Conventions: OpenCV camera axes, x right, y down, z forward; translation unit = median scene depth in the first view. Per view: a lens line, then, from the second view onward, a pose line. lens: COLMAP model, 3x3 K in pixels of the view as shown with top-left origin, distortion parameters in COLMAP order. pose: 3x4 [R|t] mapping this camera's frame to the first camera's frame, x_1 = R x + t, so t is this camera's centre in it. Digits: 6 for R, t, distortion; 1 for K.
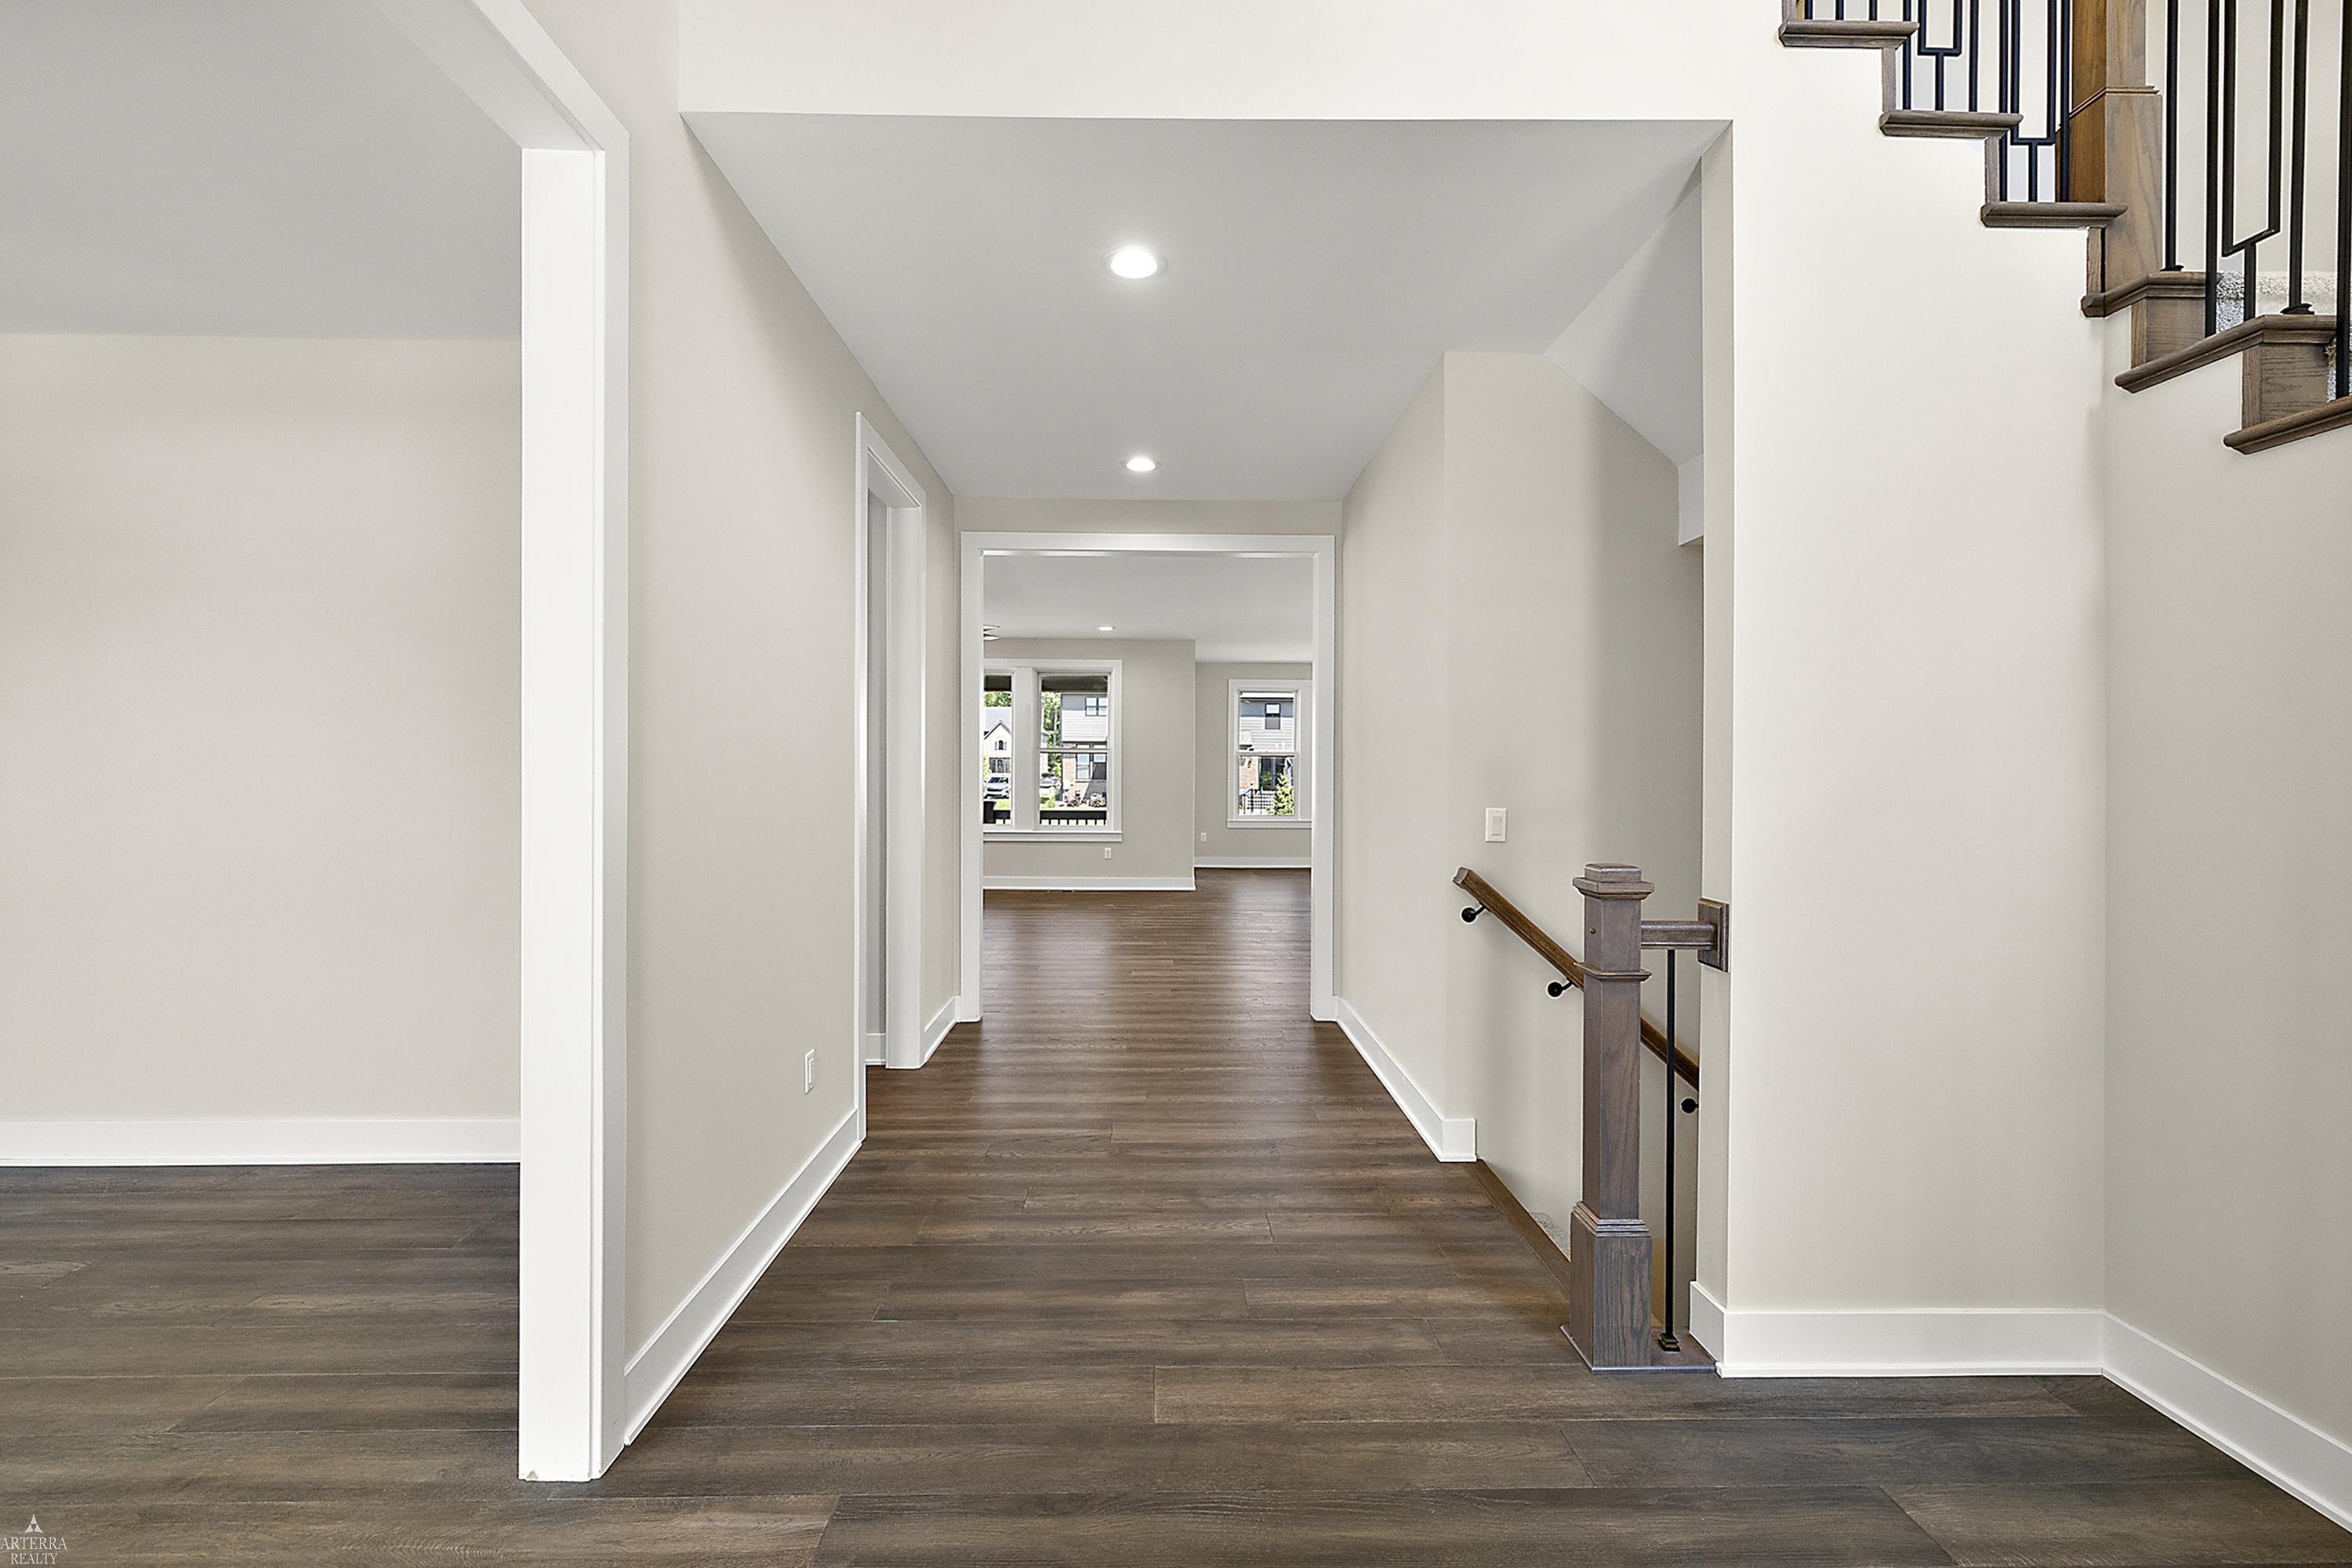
lens RADIAL K [[1023.5, 0, 1184.9], [0, 1023.5, 781.6], [0, 0, 1]] dist [-0.000824, 0.000816]
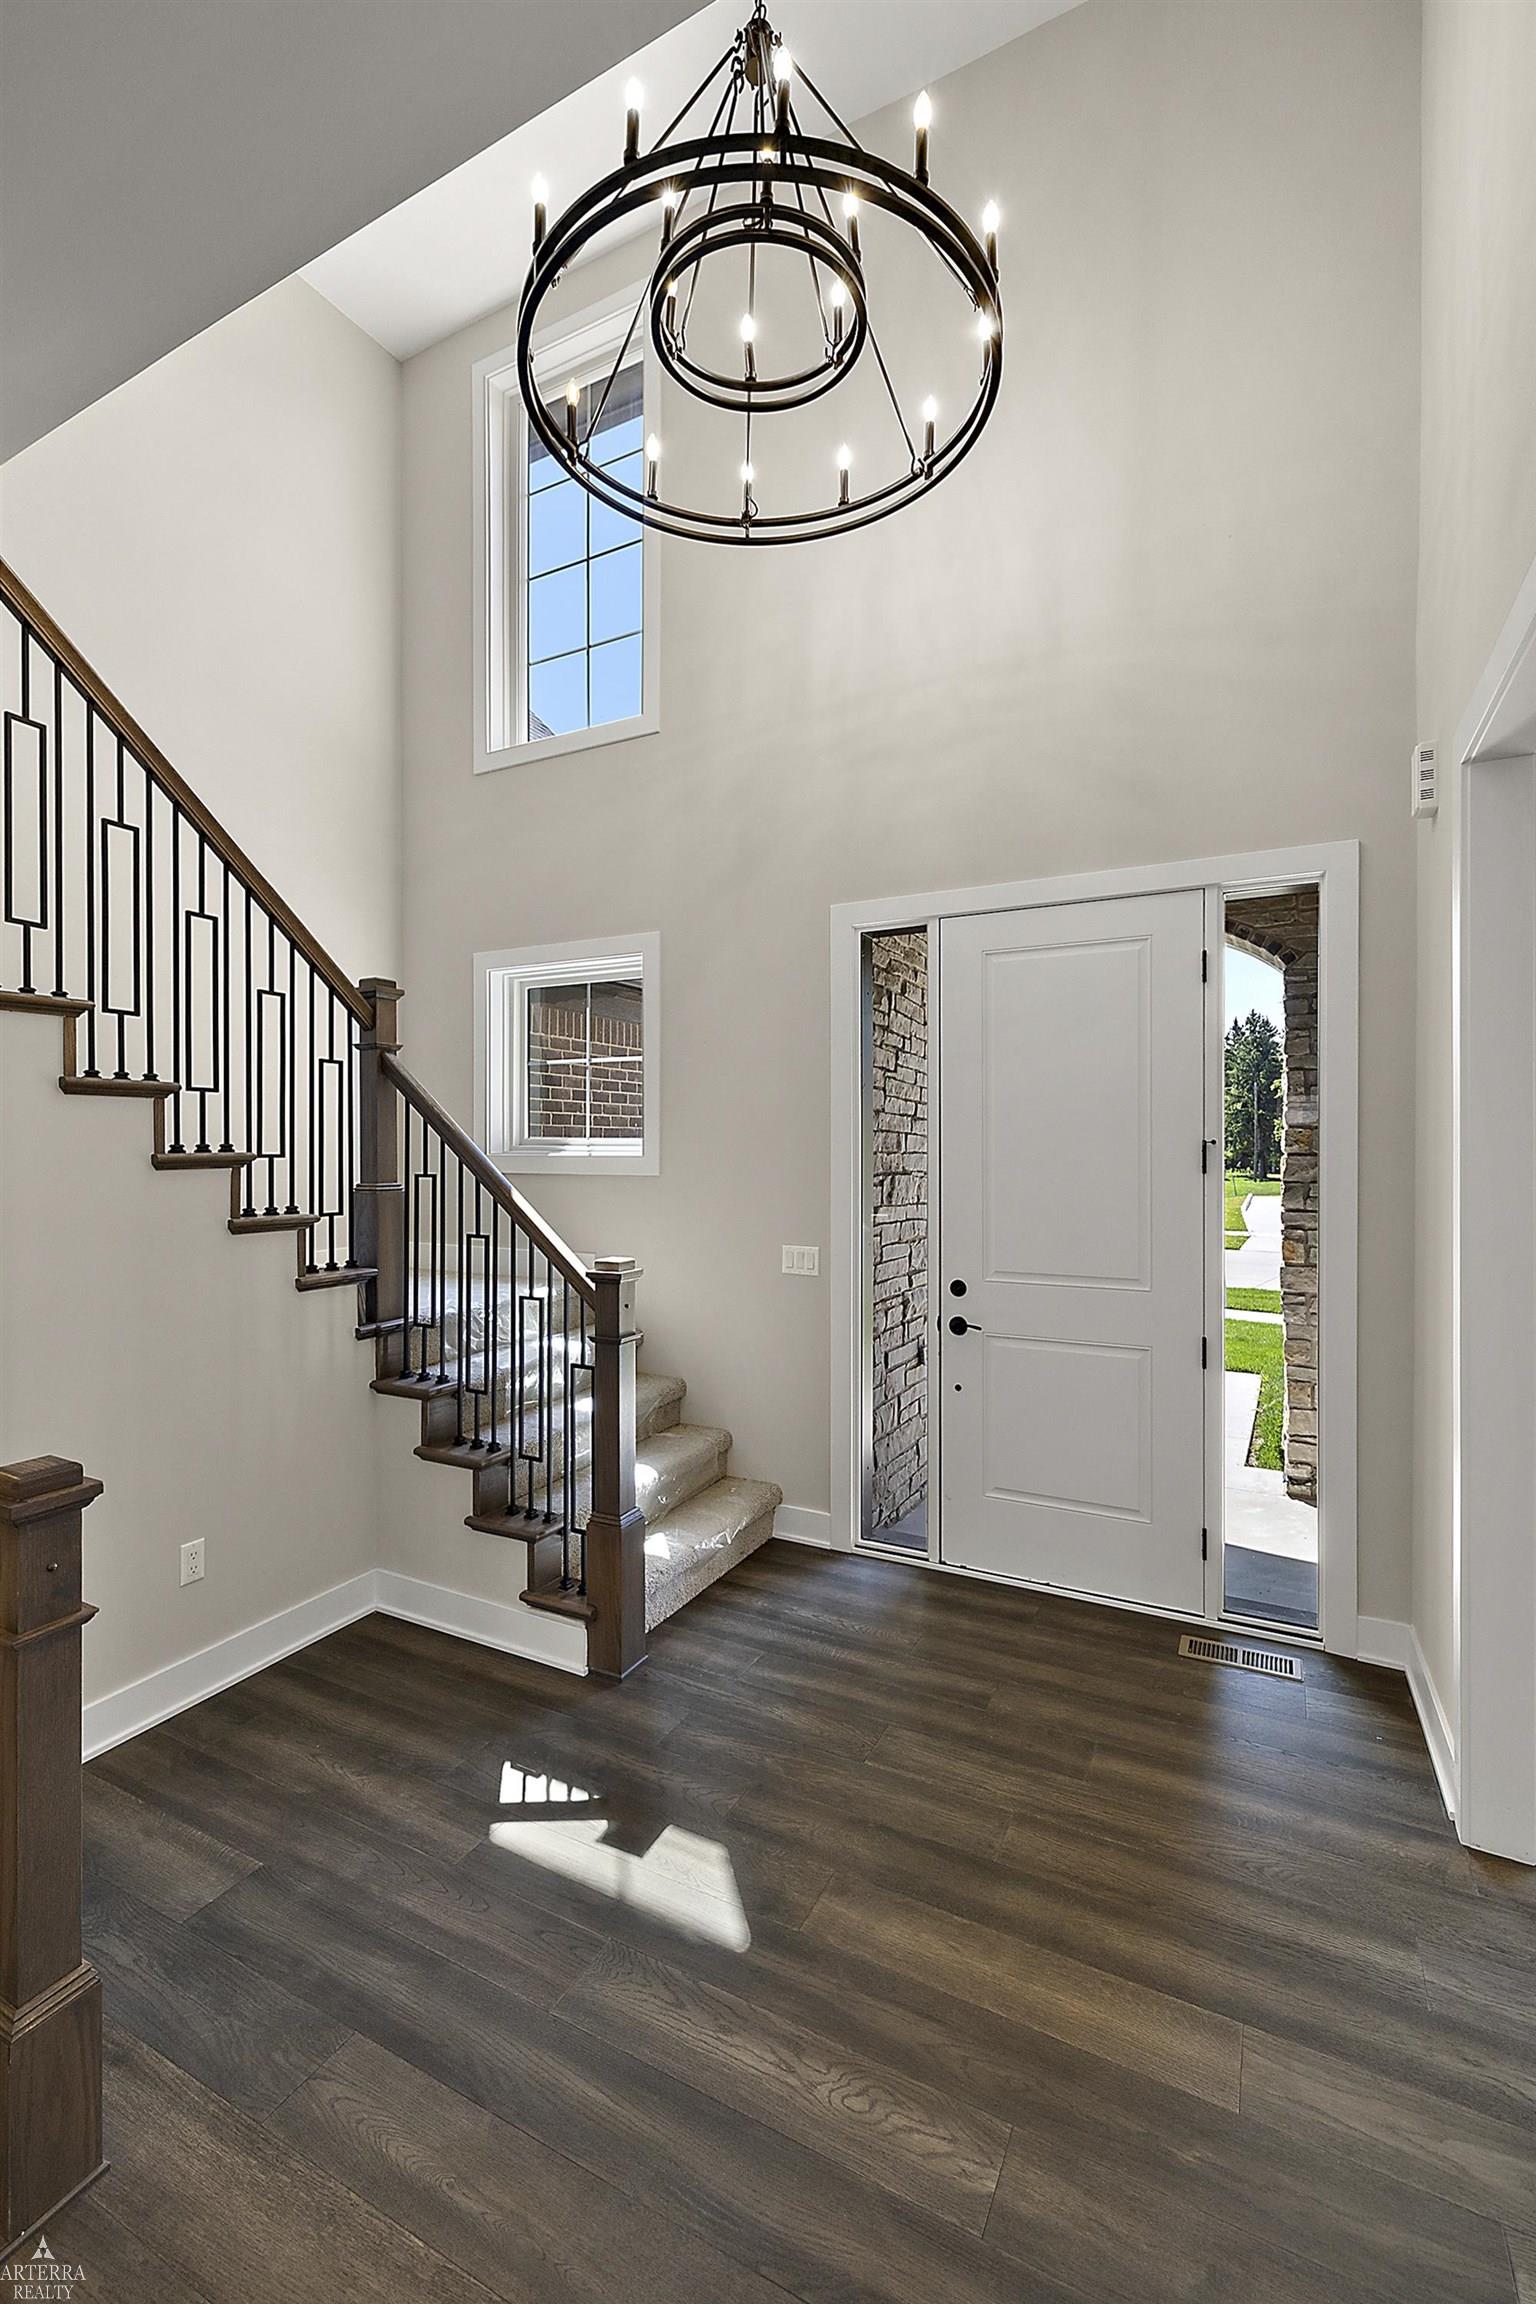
lens RADIAL K [[1002.6, 0, 757.4], [0, 1002.6, 1156.4], [0, 0, 1]] dist [-0.000824, 0.000816]
pose [[-0.873982, -0.007430, 0.485901, -0.393327], [-0.002469, 0.999938, 0.010850, -0.159942], [-0.485951, 0.008283, -0.873947, 1.644754]]
